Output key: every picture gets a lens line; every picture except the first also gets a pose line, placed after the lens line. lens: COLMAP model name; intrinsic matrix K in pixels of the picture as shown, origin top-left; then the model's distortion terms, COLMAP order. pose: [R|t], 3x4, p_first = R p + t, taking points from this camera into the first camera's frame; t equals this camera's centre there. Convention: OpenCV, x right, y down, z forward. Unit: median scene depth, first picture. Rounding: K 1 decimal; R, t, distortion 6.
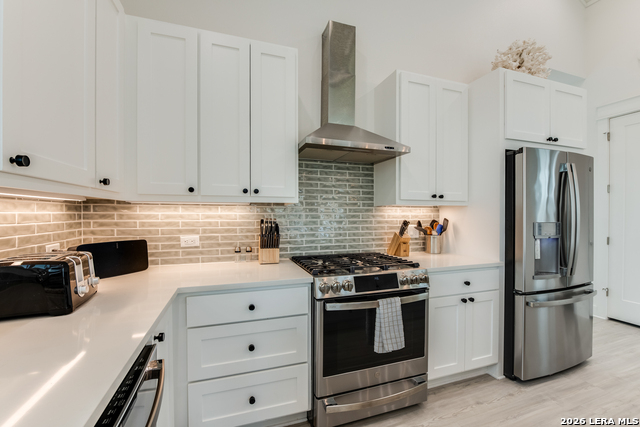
lens RADIAL K [[257.4, 0, 315.7], [0, 257.4, 213.4], [0, 0, 1]] dist [0.001771, 0.000247]
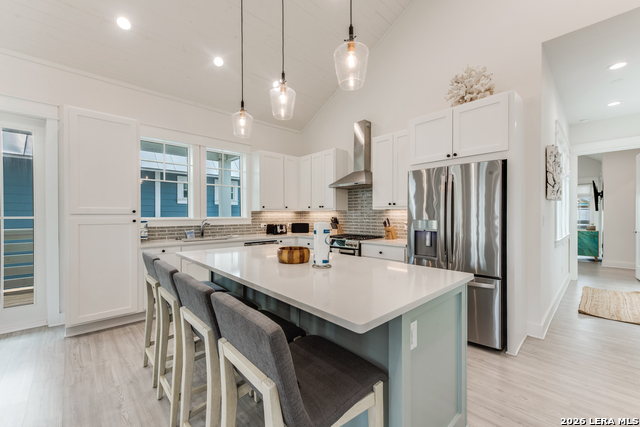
lens RADIAL K [[253.2, 0, 330.5], [0, 253.2, 216.4], [0, 0, 1]] dist [0.000034, 0.000011]
pose [[0.424174, 0.000277, -0.905581, 2.066107], [0.003900, 0.999990, 0.002132, 0.009690], [0.905572, -0.004436, 0.424169, -0.056791]]
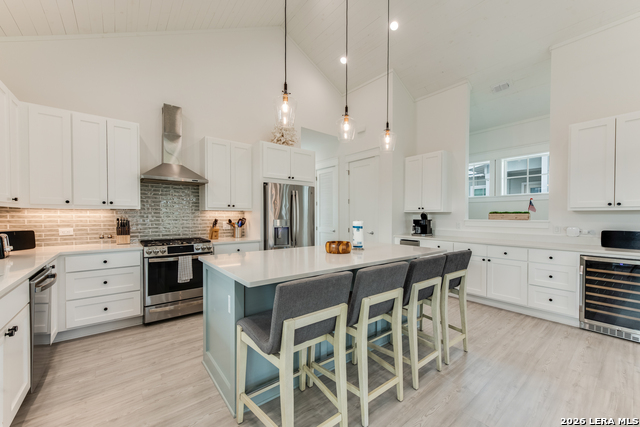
lens RADIAL K [[258.5, 0, 303.6], [0, 258.5, 217.5], [0, 0, 1]] dist [0.008585, 0.000016]
pose [[0.956786, -0.002061, 0.290785, 0.492851], [-0.001002, 0.999946, 0.010384, -0.002026], [-0.290790, -0.010226, 0.956732, -1.060425]]
